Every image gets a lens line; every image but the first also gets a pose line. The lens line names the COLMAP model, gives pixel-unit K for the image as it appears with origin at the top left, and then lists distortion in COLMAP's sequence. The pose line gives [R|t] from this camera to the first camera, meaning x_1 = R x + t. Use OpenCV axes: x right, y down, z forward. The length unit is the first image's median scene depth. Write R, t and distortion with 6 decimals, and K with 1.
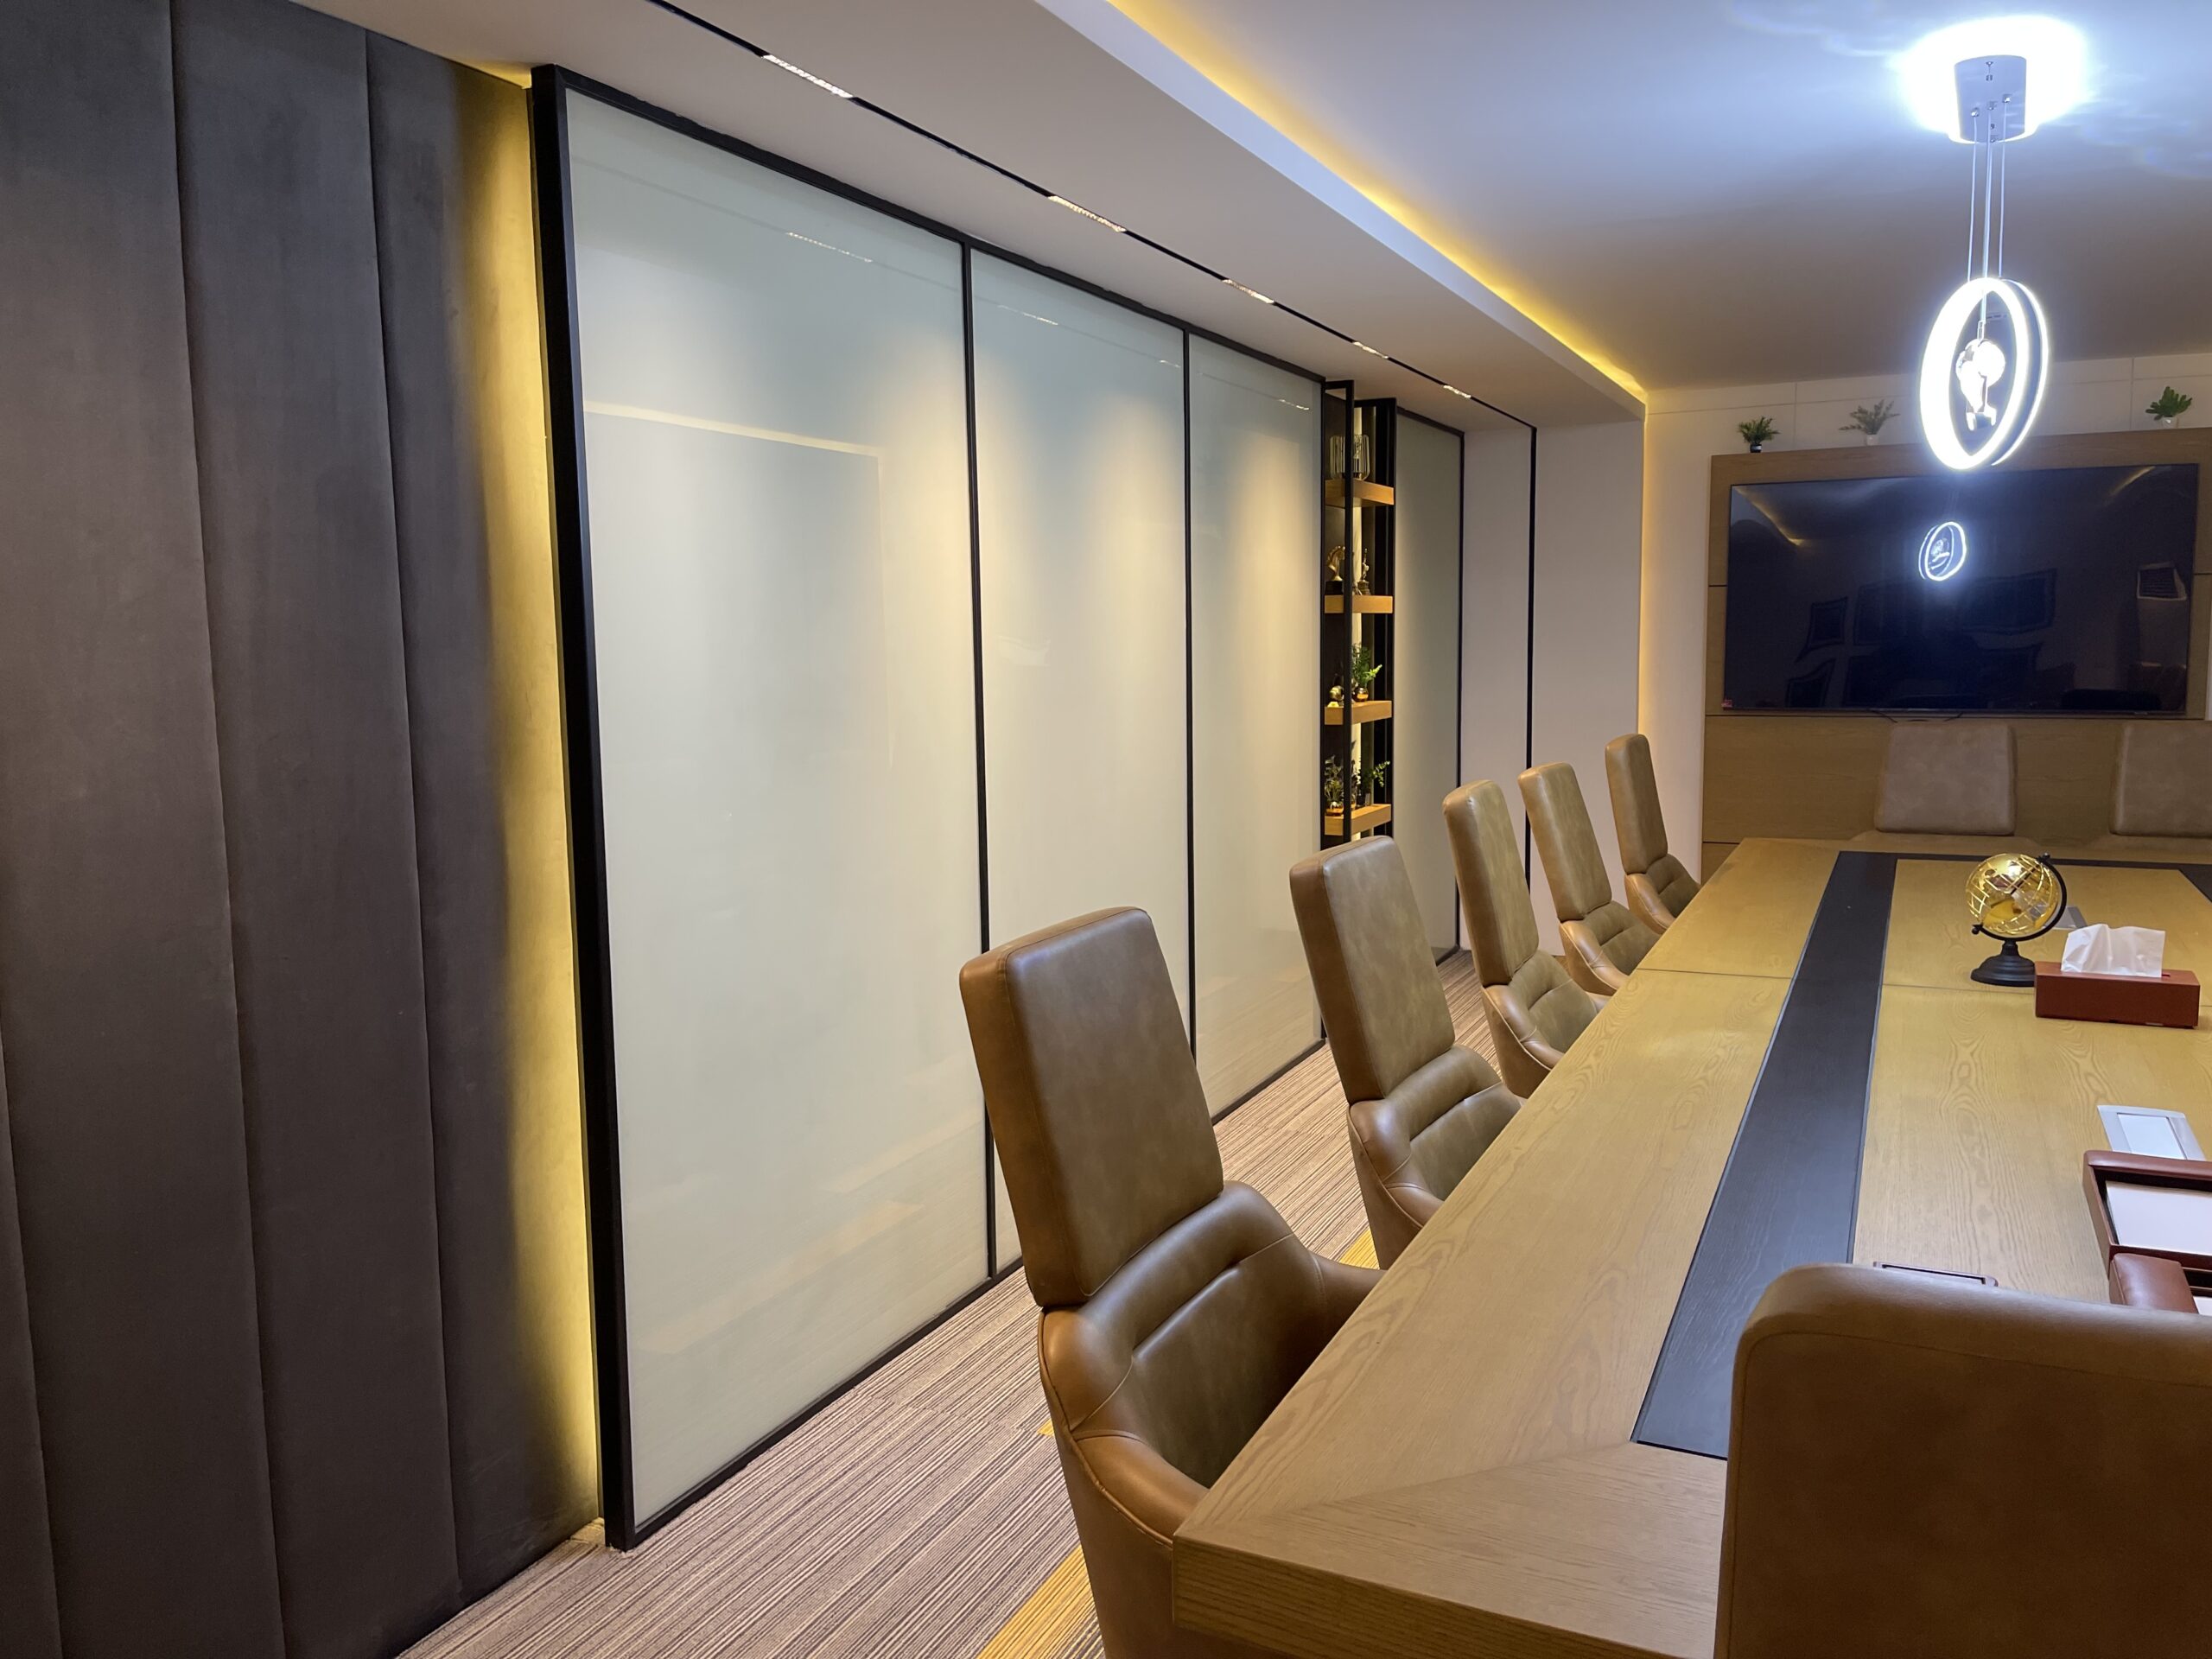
lens RADIAL K [[1664.4, 0, 1127.4], [0, 1664.4, 810.0], [0, 0, 1]] dist [0.083662, -0.102738]
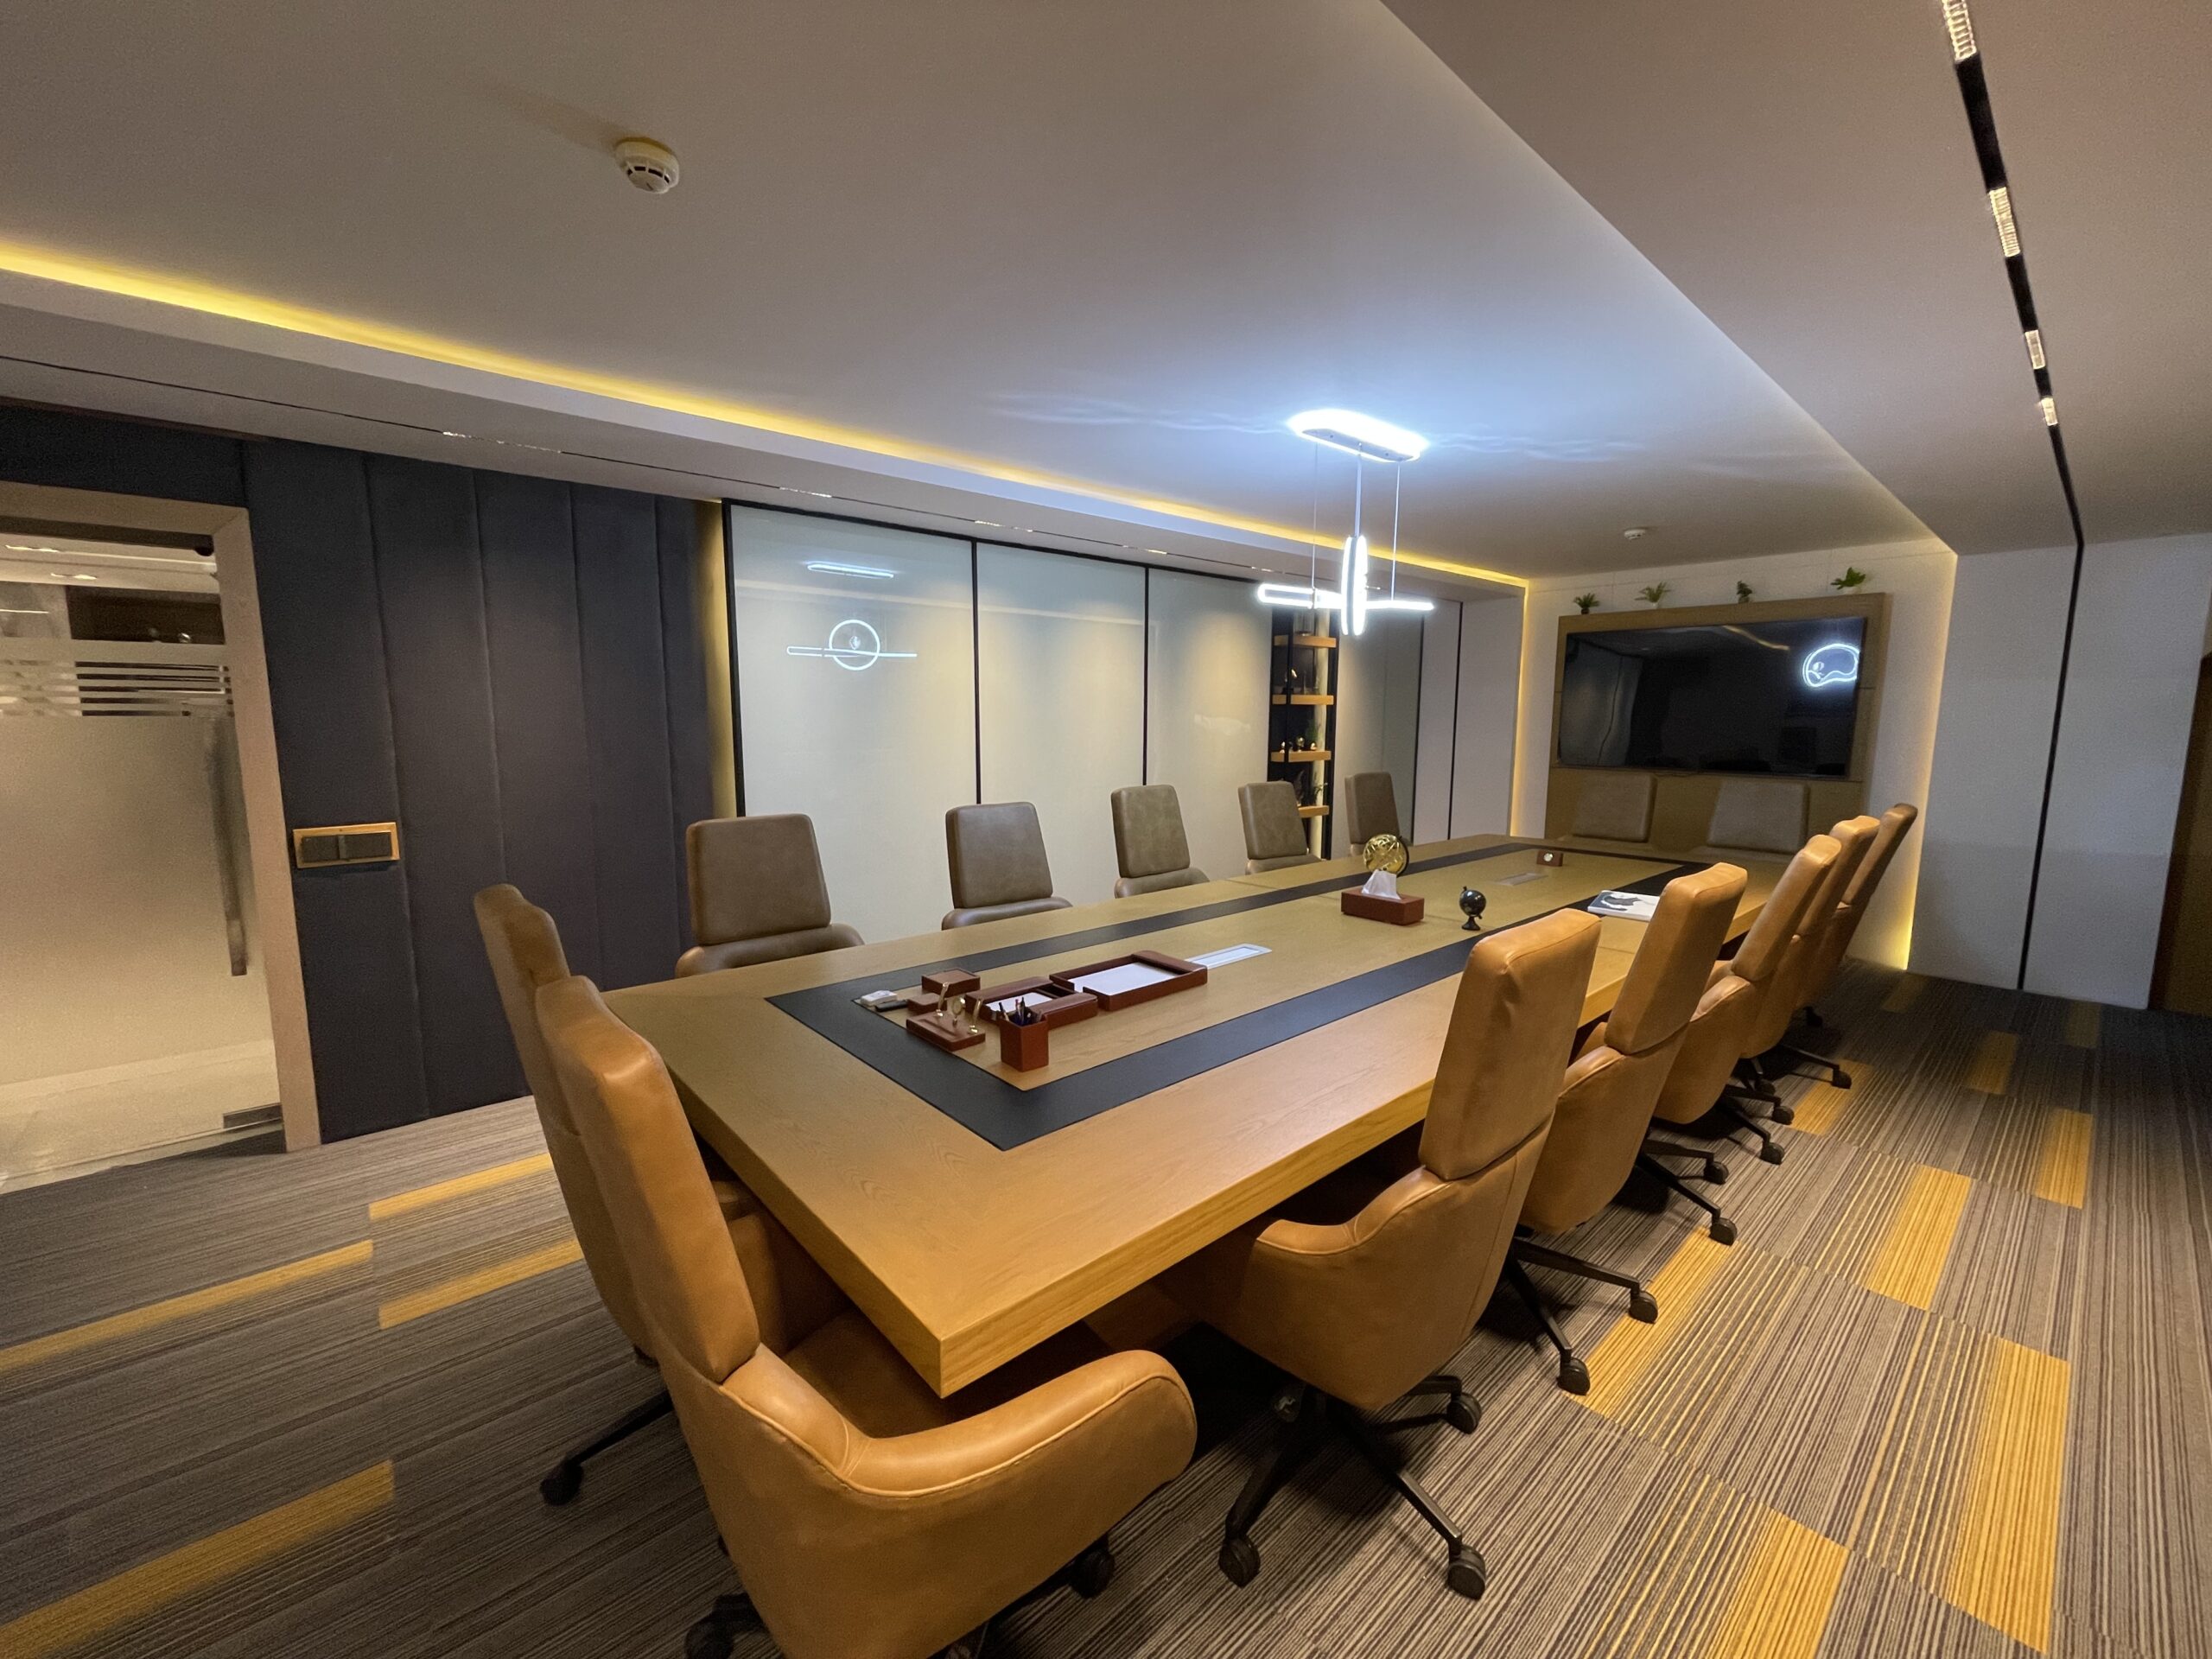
lens RADIAL K [[893.3, 0, 1094.0], [0, 893.3, 826.0], [0, 0, 1]] dist [0.000221, 0.000558]
pose [[0.915372, 0.067906, -0.396841, 0.624421], [-0.059472, 0.997667, 0.033535, 0.002371], [0.398192, -0.007096, 0.917275, -0.065890]]
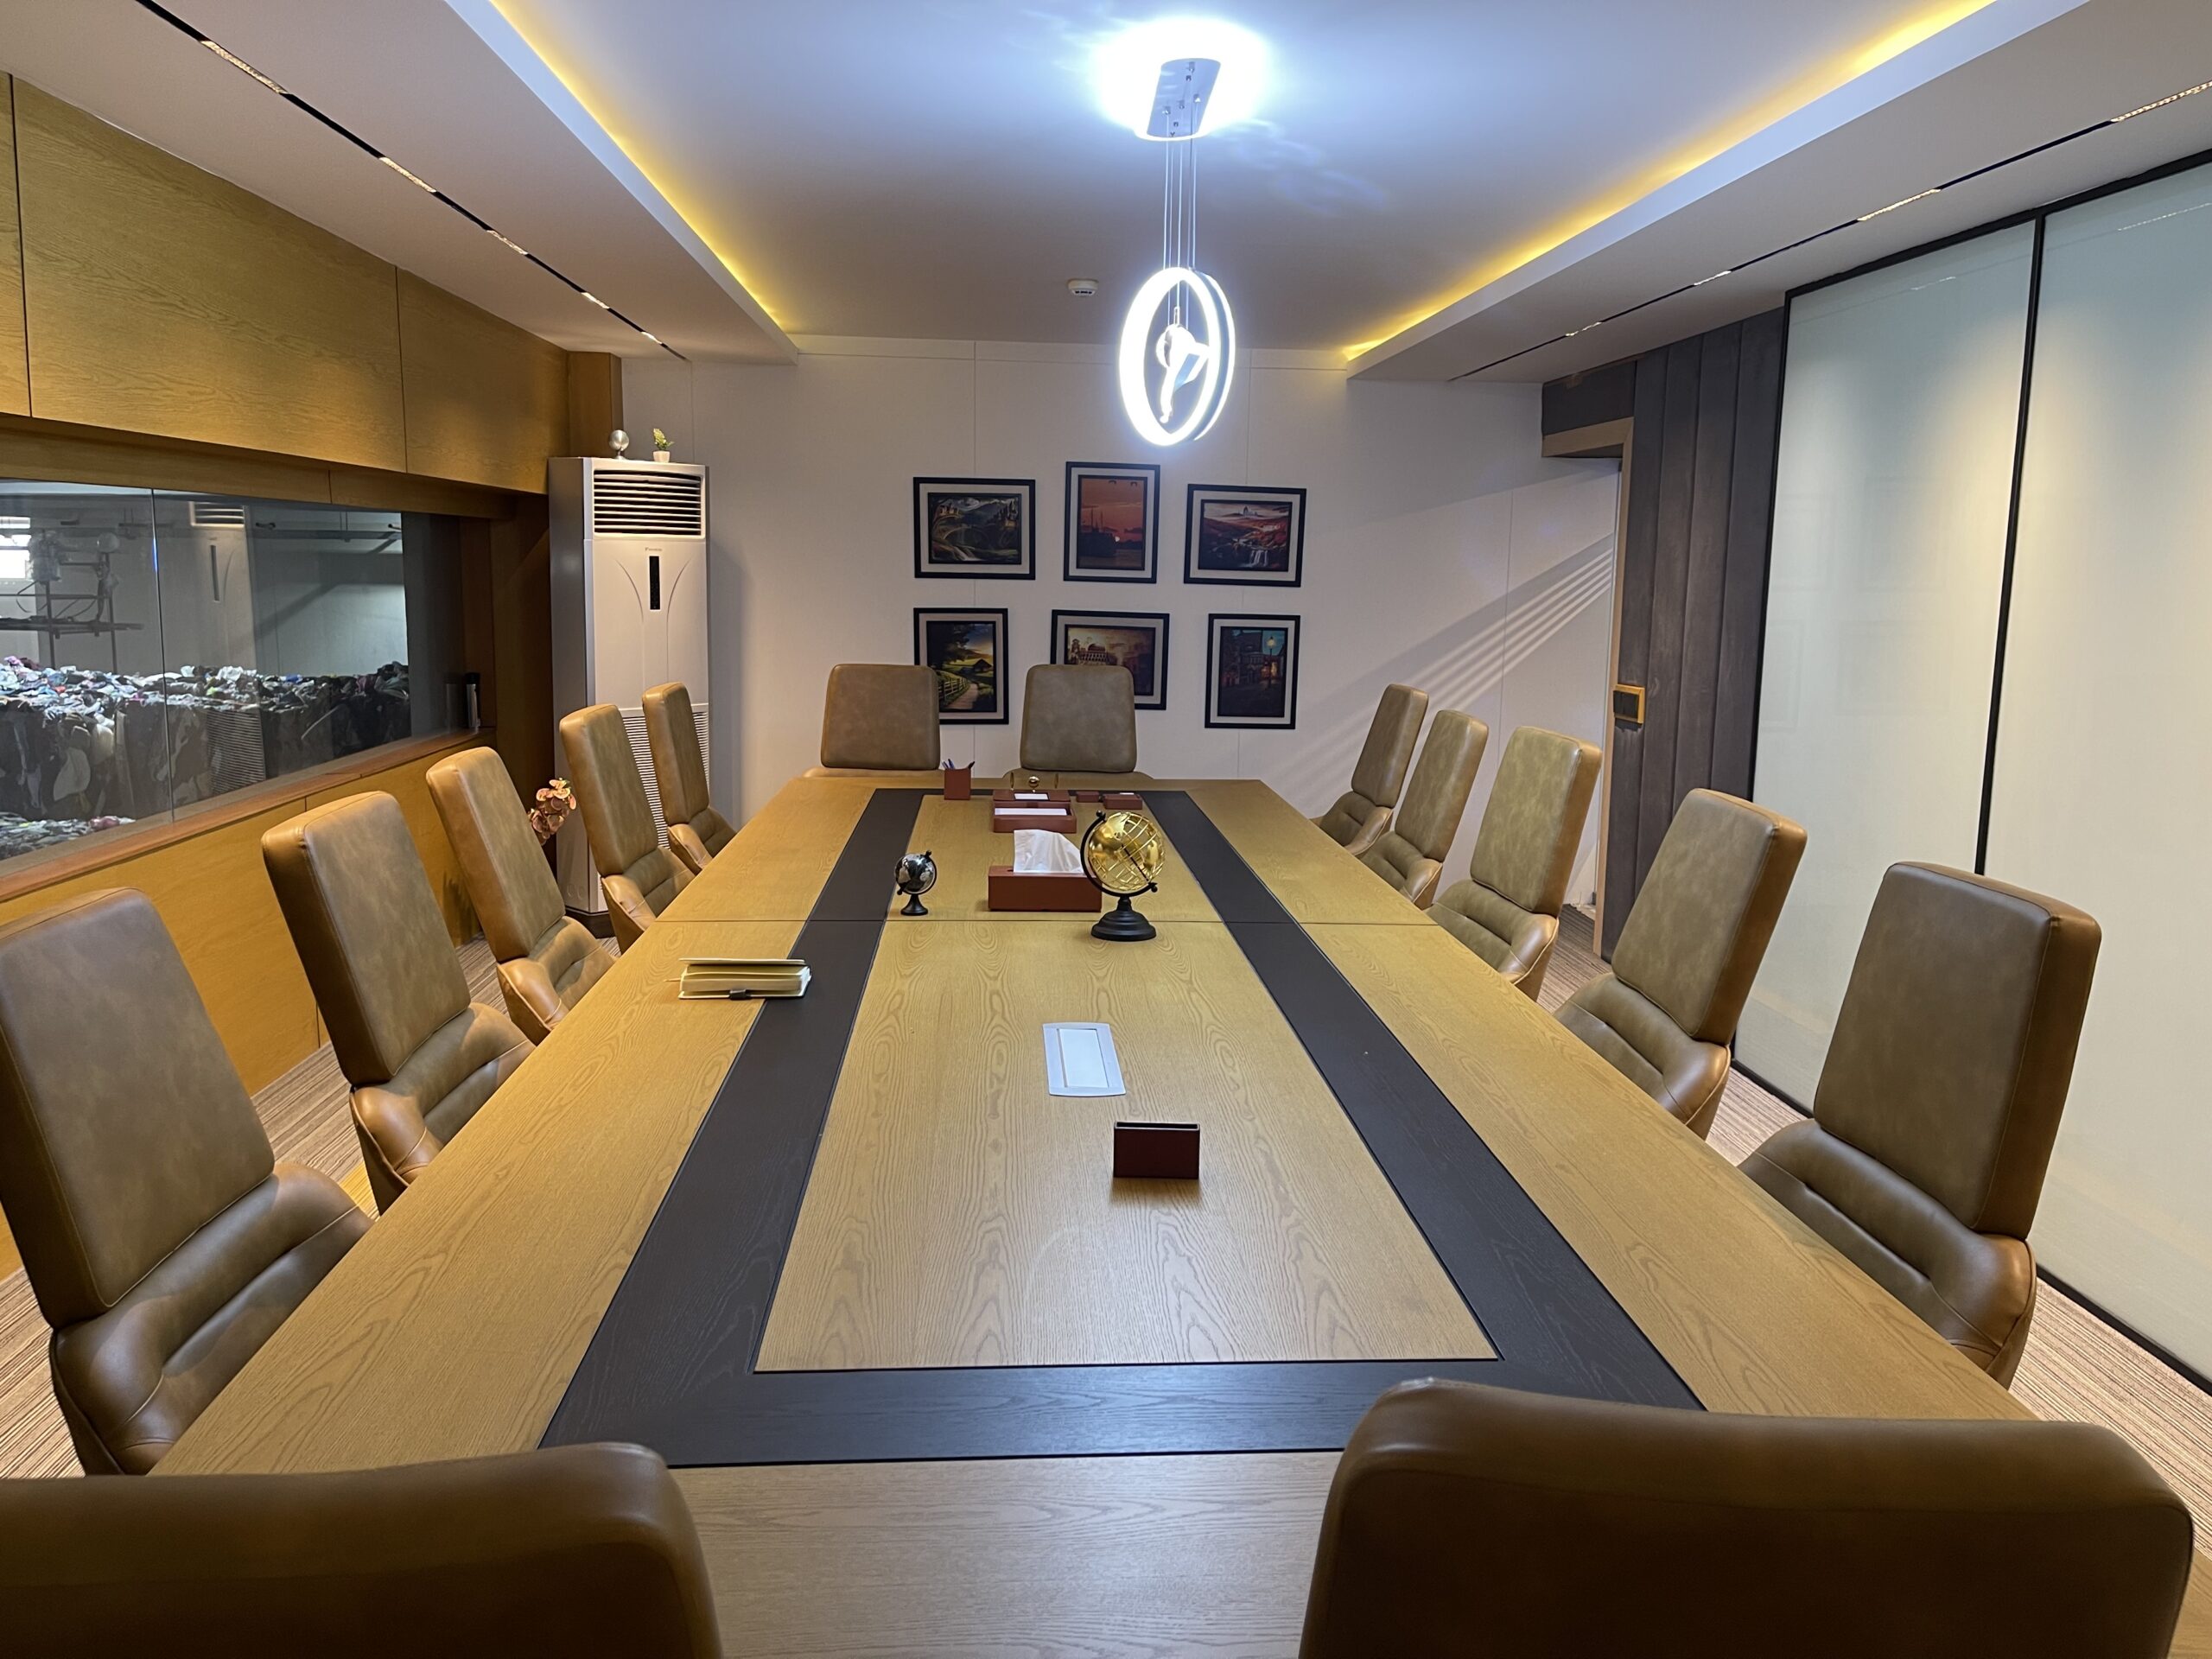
lens RADIAL K [[1665.9, 0, 1107.0], [0, 1665.9, 824.9], [0, 0, 1]] dist [0.086268, -0.117762]
pose [[-0.874972, 0.074827, -0.478357, 1.033500], [-0.056412, 0.965502, 0.254211, -0.229409], [0.480877, 0.249412, -0.840566, 1.885390]]
